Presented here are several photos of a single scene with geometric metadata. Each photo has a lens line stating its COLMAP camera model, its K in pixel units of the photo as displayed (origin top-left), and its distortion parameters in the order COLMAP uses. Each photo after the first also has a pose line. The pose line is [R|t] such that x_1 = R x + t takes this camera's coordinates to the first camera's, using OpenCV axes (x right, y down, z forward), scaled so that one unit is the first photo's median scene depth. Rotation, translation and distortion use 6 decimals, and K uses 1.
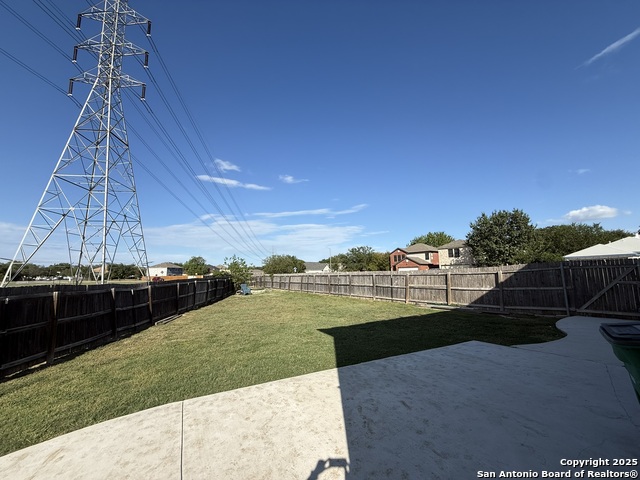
lens RADIAL K [[255.7, 0, 318.0], [0, 255.7, 240.0], [0, 0, 1]] dist [0.000323, -0.000559]
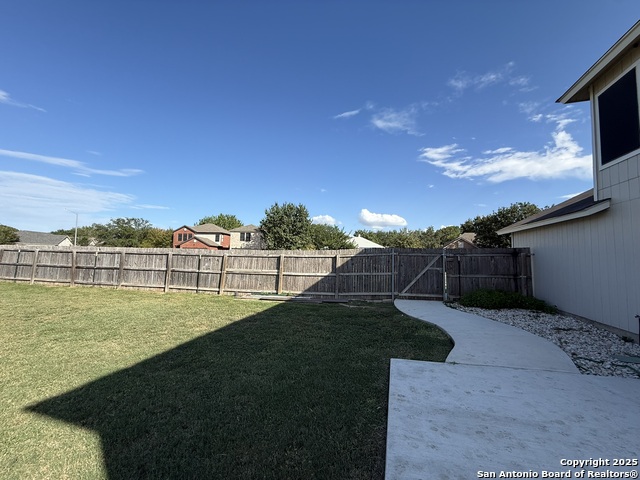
lens RADIAL K [[255.7, 0, 318.0], [0, 255.7, 240.0], [0, 0, 1]] dist [0.000323, -0.000559]
pose [[0.684157, 0.086358, 0.724204, -0.000528], [-0.133295, 0.991046, 0.007747, 0.021920], [-0.717051, -0.101833, 0.689542, 0.131998]]
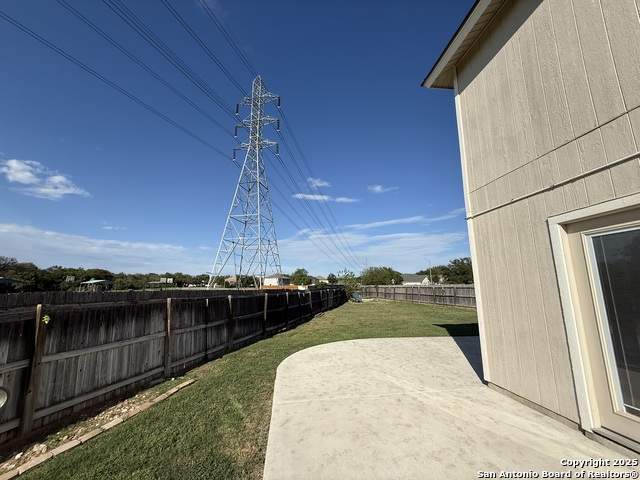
lens RADIAL K [[255.7, 0, 318.0], [0, 255.7, 240.0], [0, 0, 1]] dist [0.000323, -0.000559]
pose [[0.937930, -0.043553, -0.344078, -0.022317], [0.028666, 0.998424, -0.048238, -0.017804], [0.345637, 0.035380, 0.937701, -0.142823]]
